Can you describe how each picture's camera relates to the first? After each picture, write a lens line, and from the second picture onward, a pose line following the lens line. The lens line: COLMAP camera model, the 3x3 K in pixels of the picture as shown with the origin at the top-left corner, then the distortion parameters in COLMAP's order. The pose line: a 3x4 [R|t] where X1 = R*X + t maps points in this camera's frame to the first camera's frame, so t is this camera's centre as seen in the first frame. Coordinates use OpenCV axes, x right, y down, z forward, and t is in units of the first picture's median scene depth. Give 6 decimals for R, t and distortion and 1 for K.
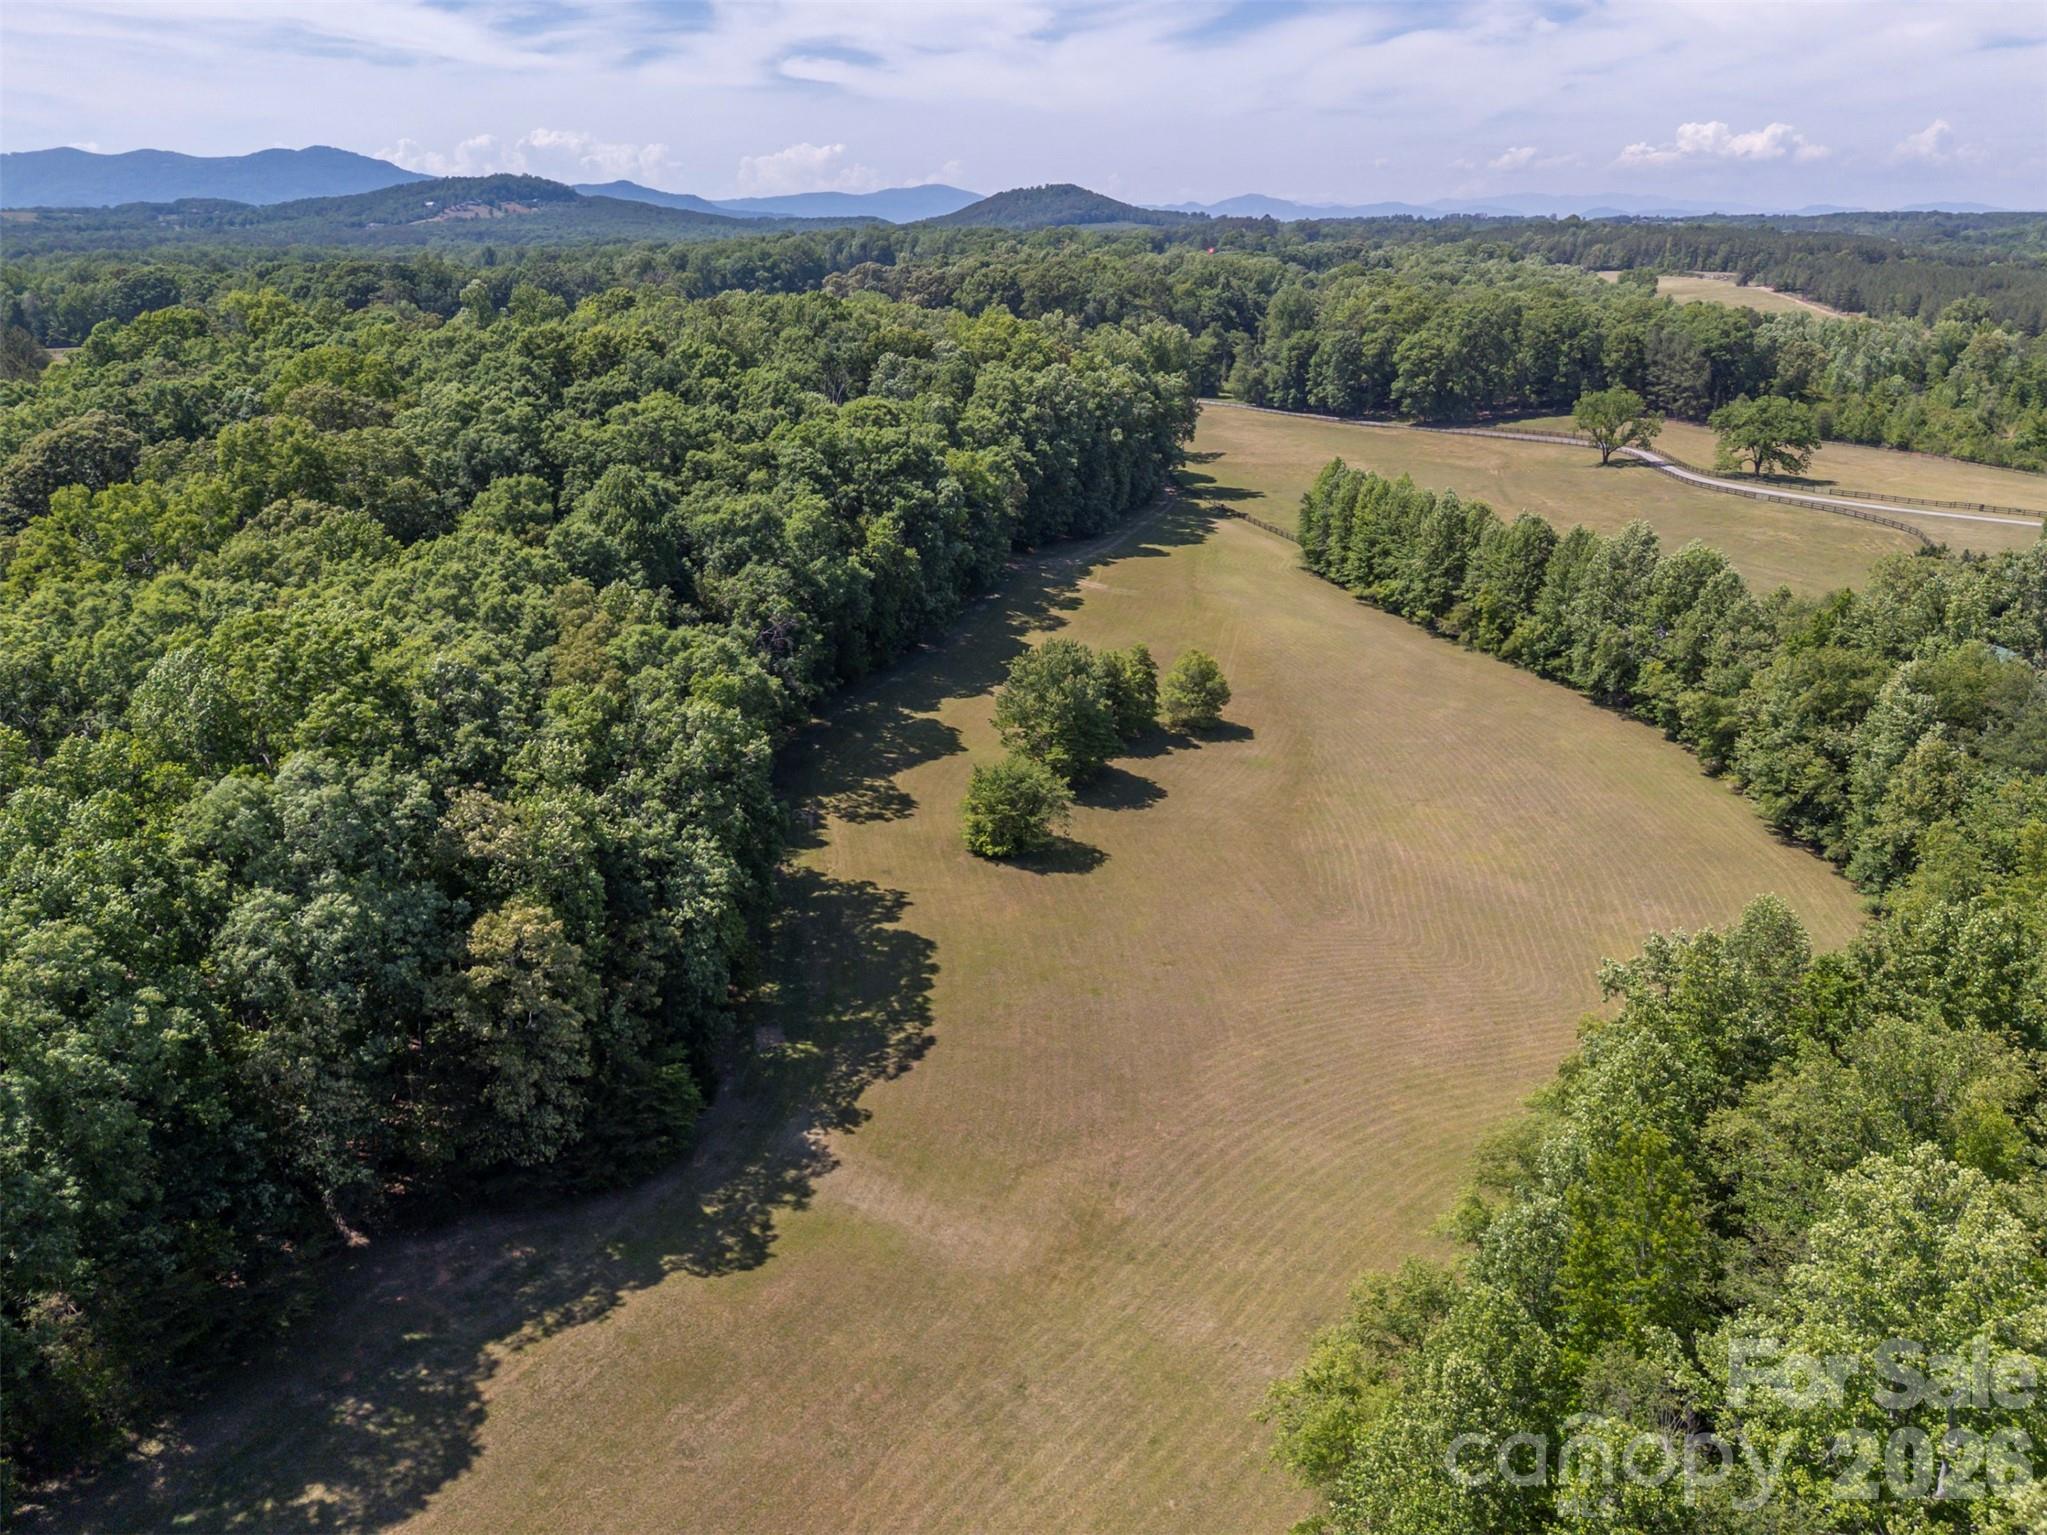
lens RADIAL K [[1502.3, 0, 1024.0], [0, 1502.3, 738.9], [0, 0, 1]] dist [0.062599, -0.061858]
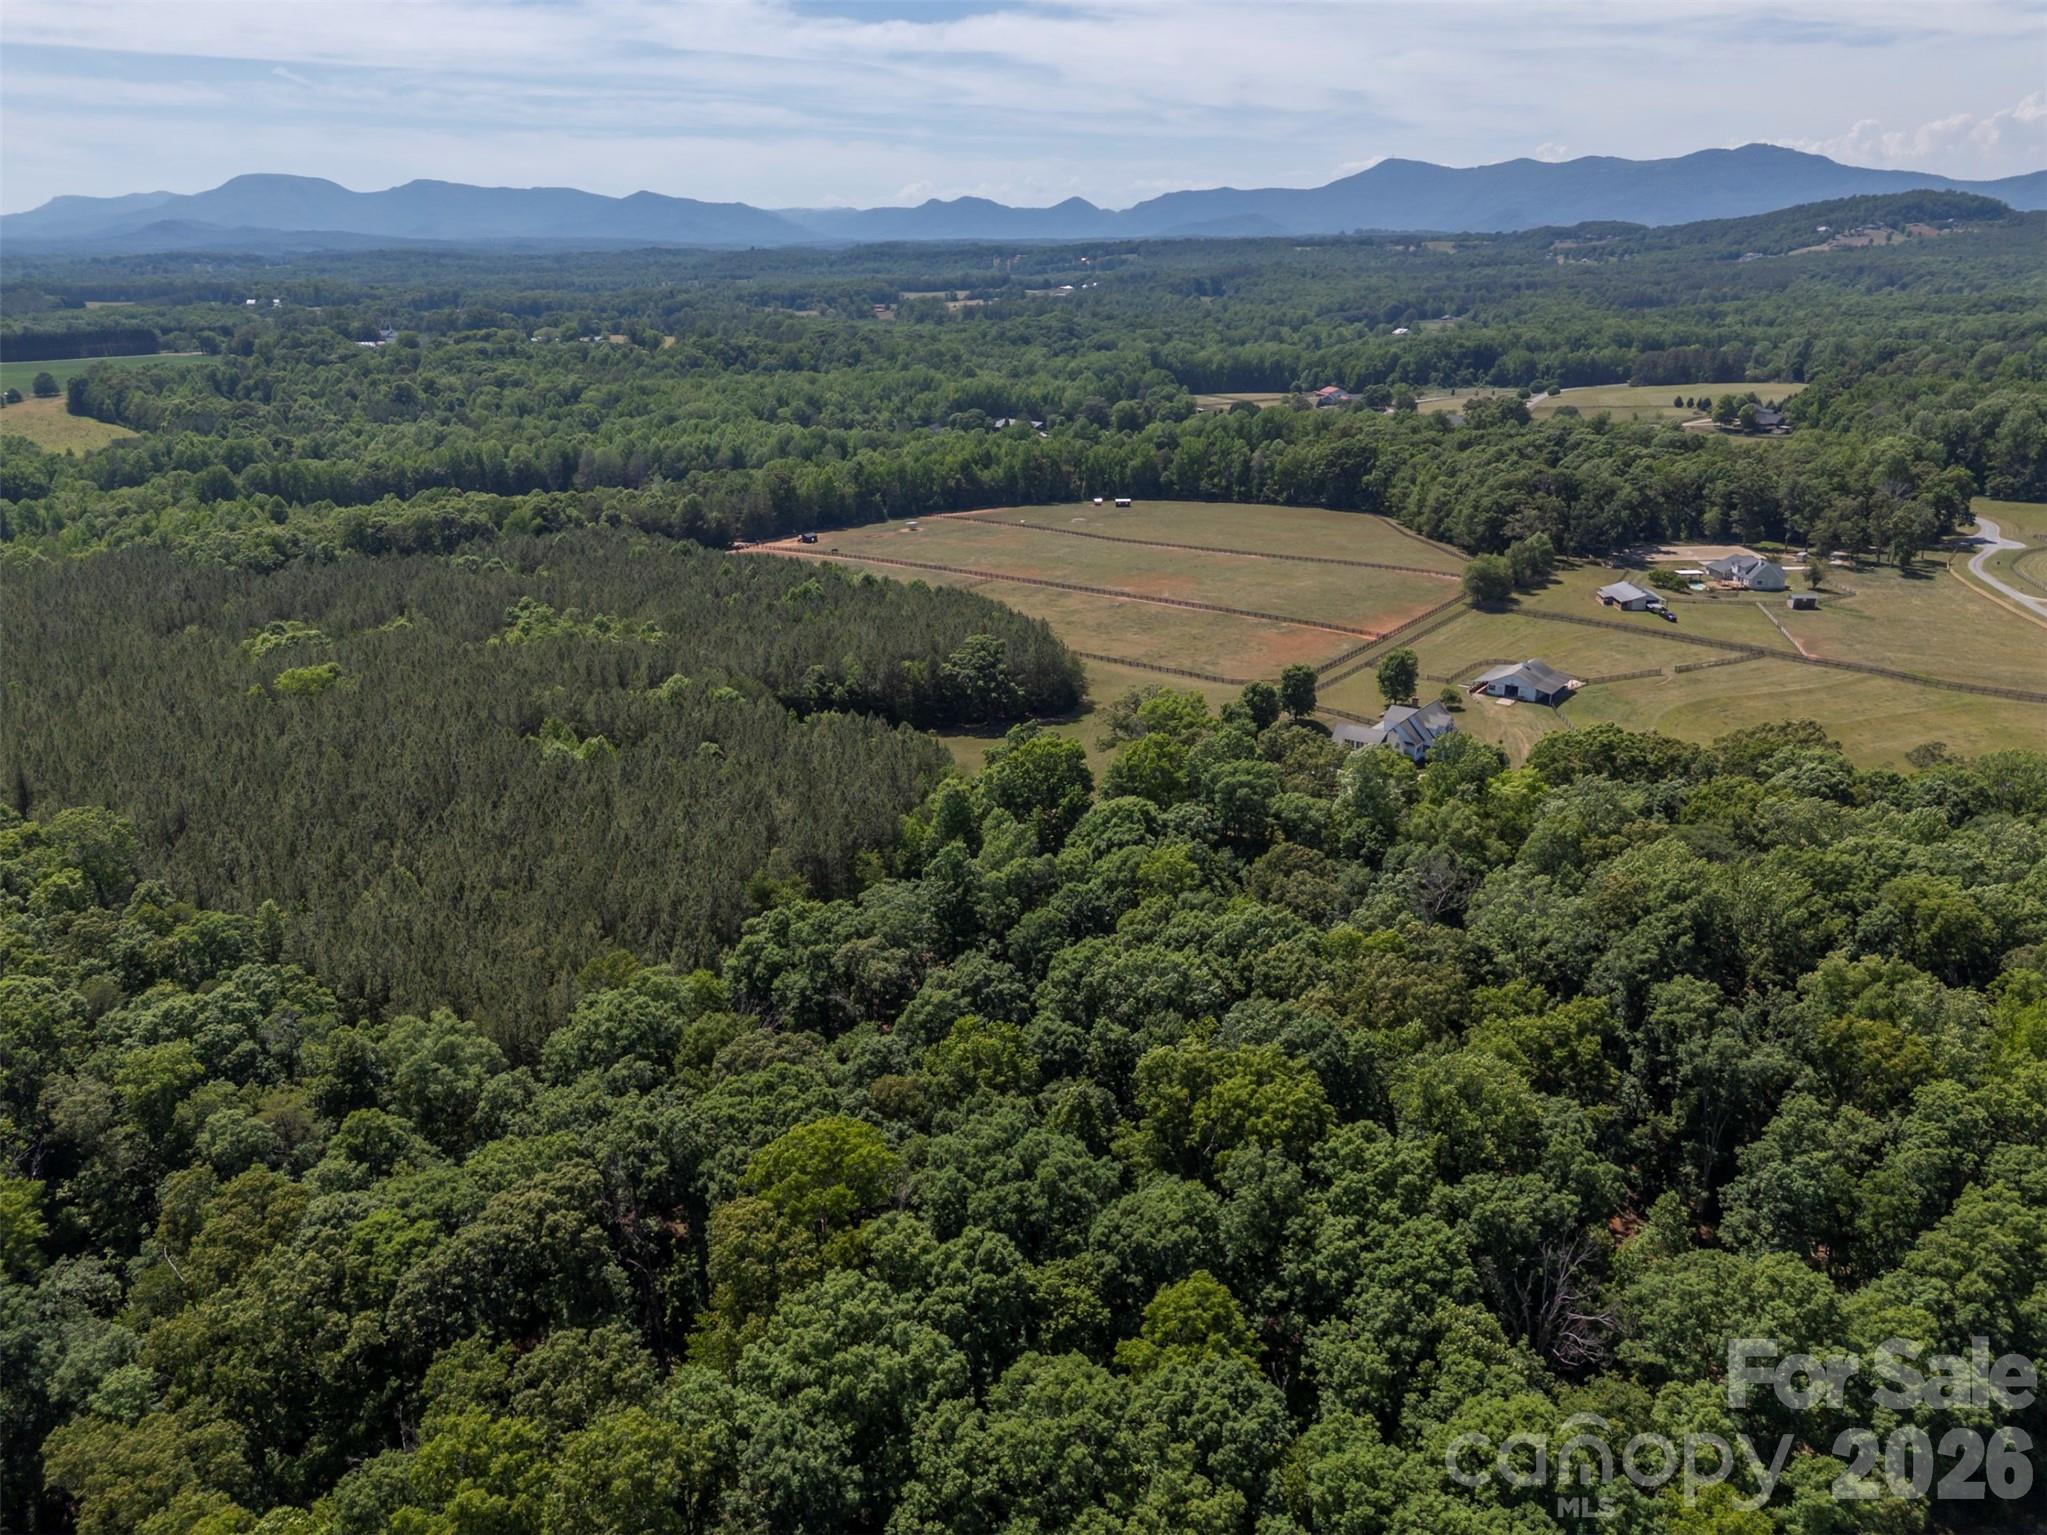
lens RADIAL K [[1502.3, 0, 1024.0], [0, 1502.3, 738.9], [0, 0, 1]] dist [0.062599, -0.061858]
pose [[0.672265, 0.229944, -0.703694, 0.133563], [-0.225360, 0.968991, 0.101340, -0.532353], [0.705175, 0.090457, 0.703239, 0.455484]]
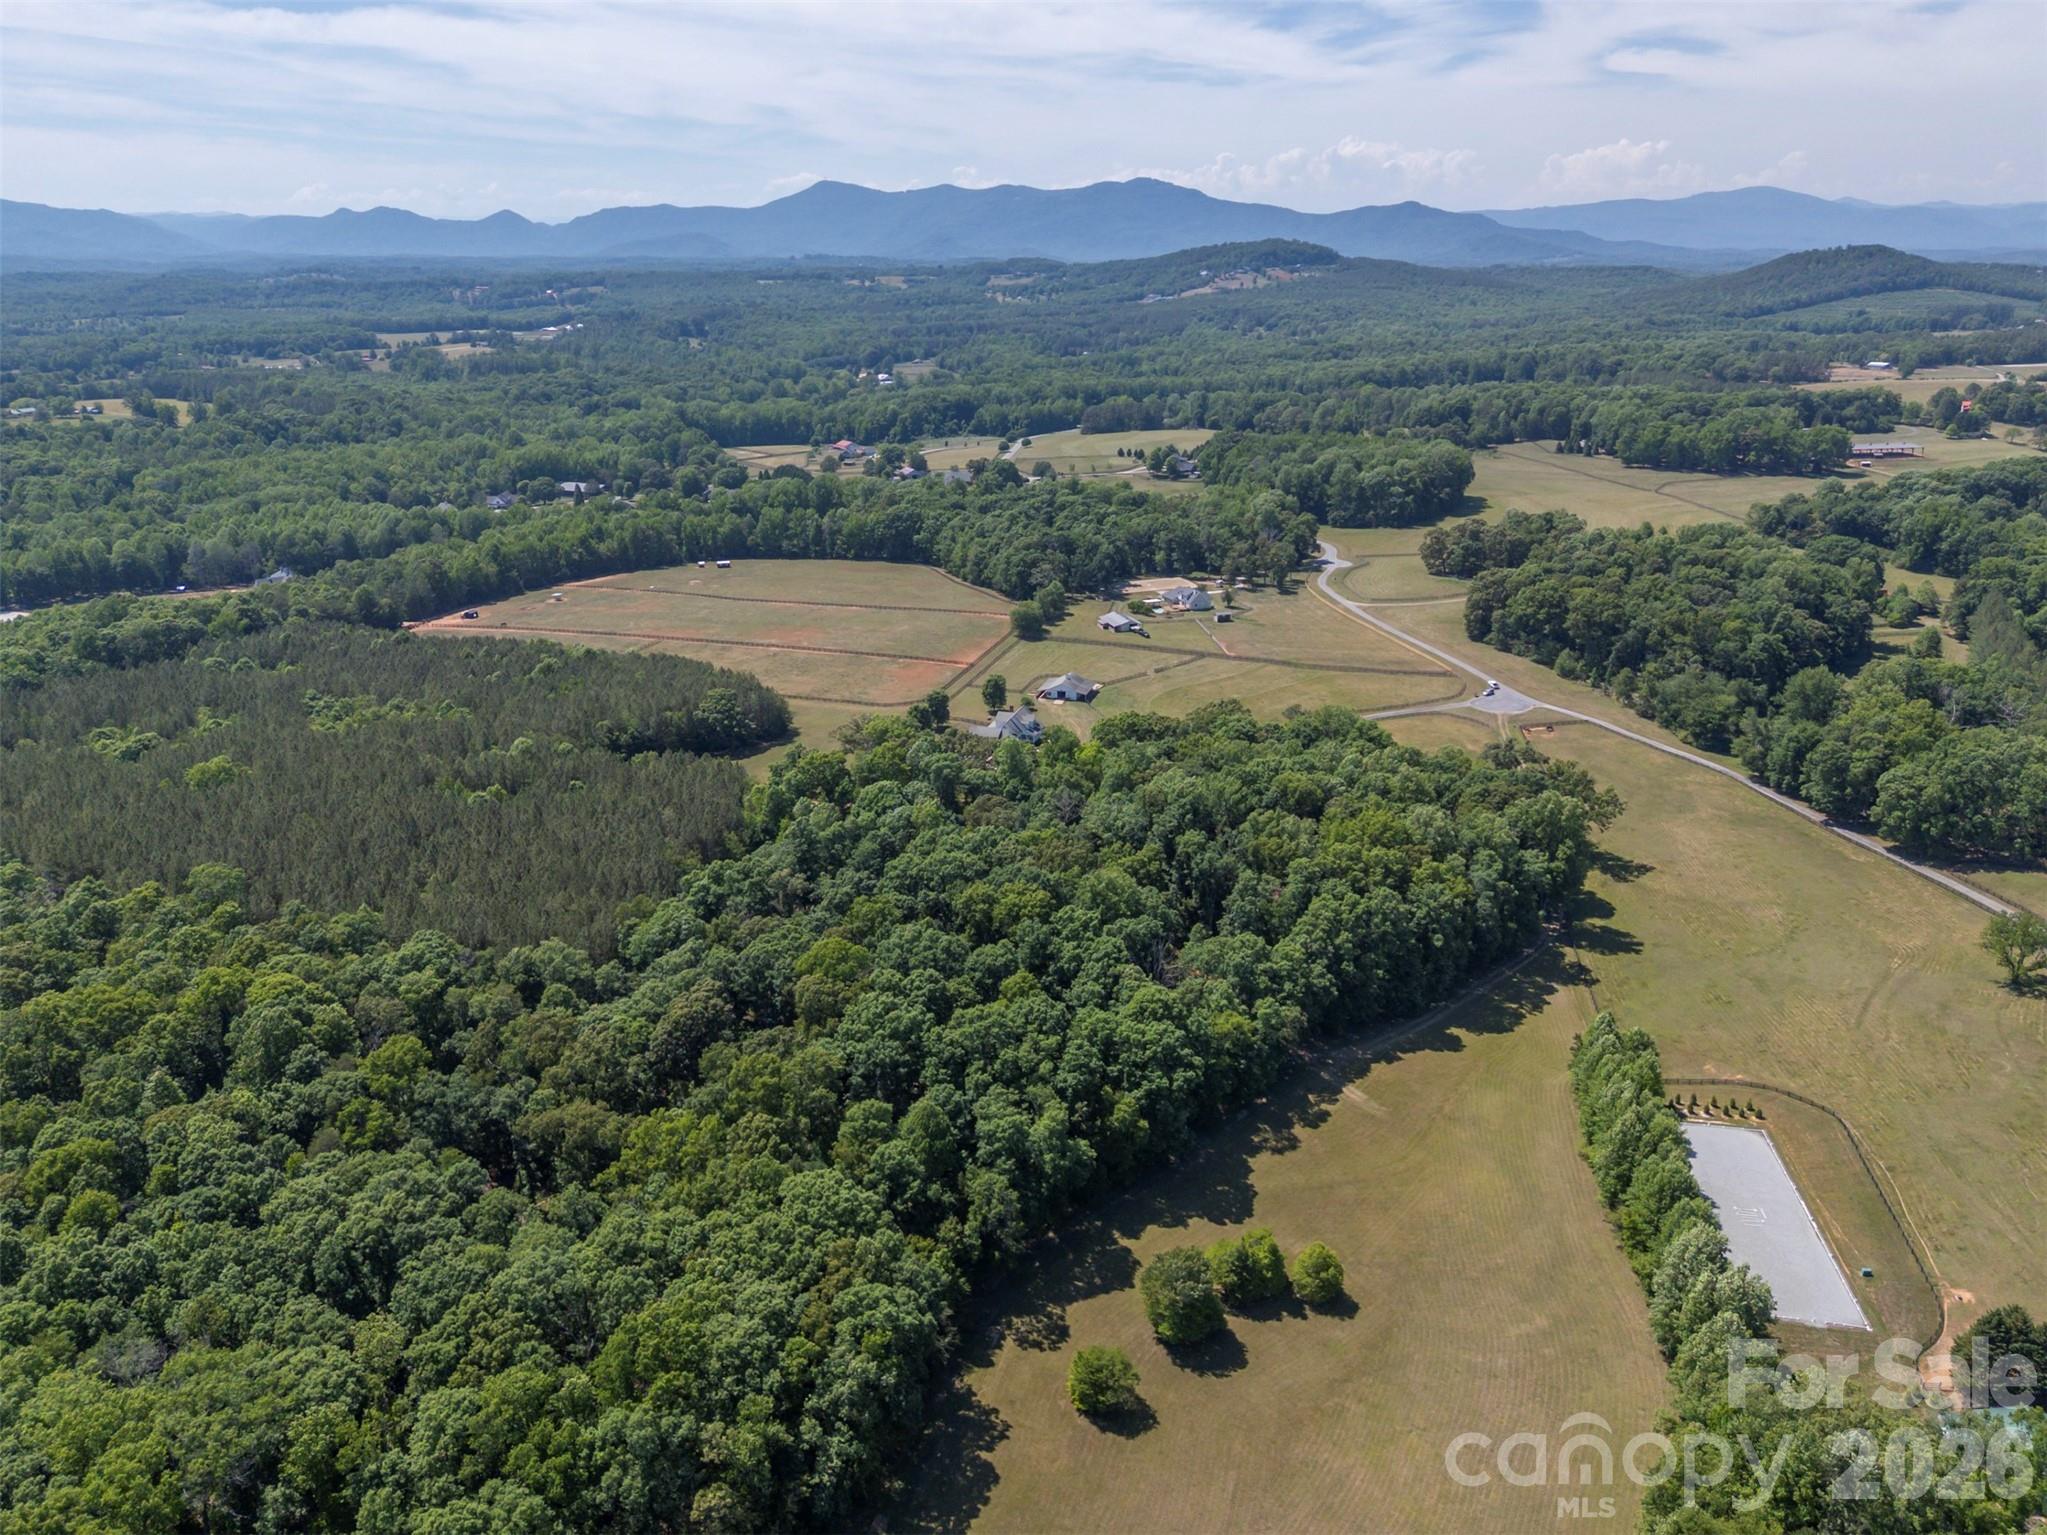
lens RADIAL K [[1502.3, 0, 1024.0], [0, 1502.3, 738.9], [0, 0, 1]] dist [0.062599, -0.061858]
pose [[0.884767, 0.144492, -0.443067, 0.430573], [-0.145283, 0.988861, 0.032365, -0.534738], [0.442808, 0.035734, 0.895904, -0.414578]]
